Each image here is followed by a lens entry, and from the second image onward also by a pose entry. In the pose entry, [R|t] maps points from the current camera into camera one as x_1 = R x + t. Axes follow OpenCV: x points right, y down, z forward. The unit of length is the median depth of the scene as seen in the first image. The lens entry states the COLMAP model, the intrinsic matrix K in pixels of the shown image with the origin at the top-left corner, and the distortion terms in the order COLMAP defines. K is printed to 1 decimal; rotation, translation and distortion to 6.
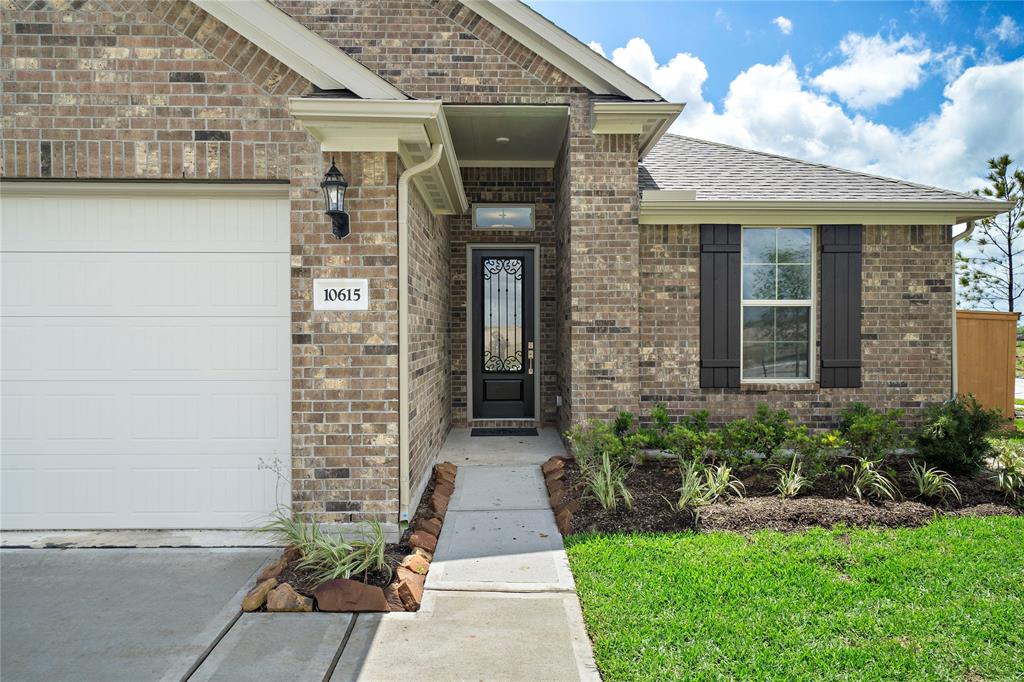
lens RADIAL K [[655.9, 0, 510.5], [0, 655.9, 340.1], [0, 0, 1]] dist [0.001646, 0.000387]
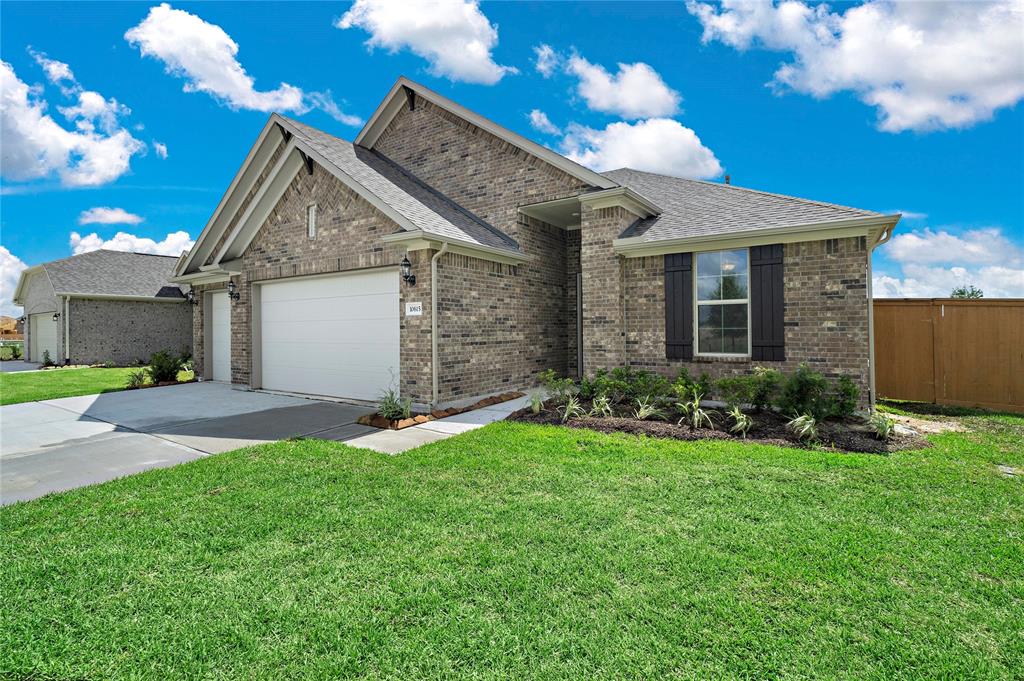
lens RADIAL K [[473.4, 0, 519.4], [0, 473.4, 322.2], [0, 0, 1]] dist [-0.001022, -0.000057]
pose [[0.822748, -0.013831, -0.568238, 0.673547], [0.001200, 0.999744, -0.022596, 0.012866], [0.568405, 0.017909, 0.822554, -0.141237]]
